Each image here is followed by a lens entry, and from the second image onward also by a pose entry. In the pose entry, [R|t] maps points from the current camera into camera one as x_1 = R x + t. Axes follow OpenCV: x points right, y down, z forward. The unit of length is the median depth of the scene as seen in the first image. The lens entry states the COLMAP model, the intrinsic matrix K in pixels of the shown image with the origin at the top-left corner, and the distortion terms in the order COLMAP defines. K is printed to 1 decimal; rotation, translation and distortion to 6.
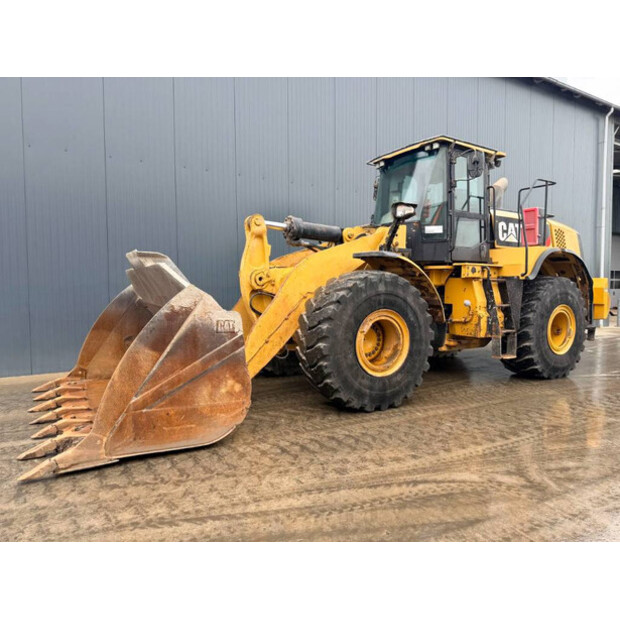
lens RADIAL K [[441.0, 0, 316.6], [0, 441.0, 309.4], [0, 0, 1]] dist [0.069279, -0.087819]
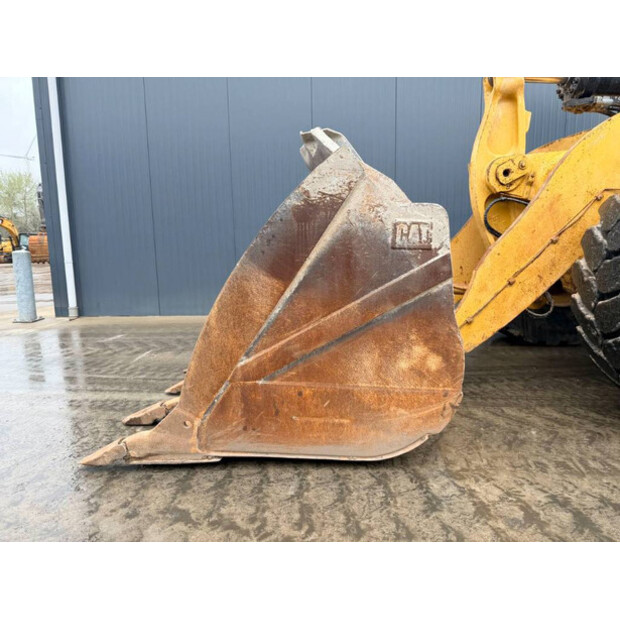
lens RADIAL K [[441.0, 0, 309.9], [0, 441.0, 310.8], [0, 0, 1]] dist [0.069279, -0.087819]
pose [[0.848040, 0.065800, -0.525832, -0.039205], [-0.012962, 0.994540, 0.103548, 0.070026], [0.529774, -0.080997, 0.844262, 0.514040]]
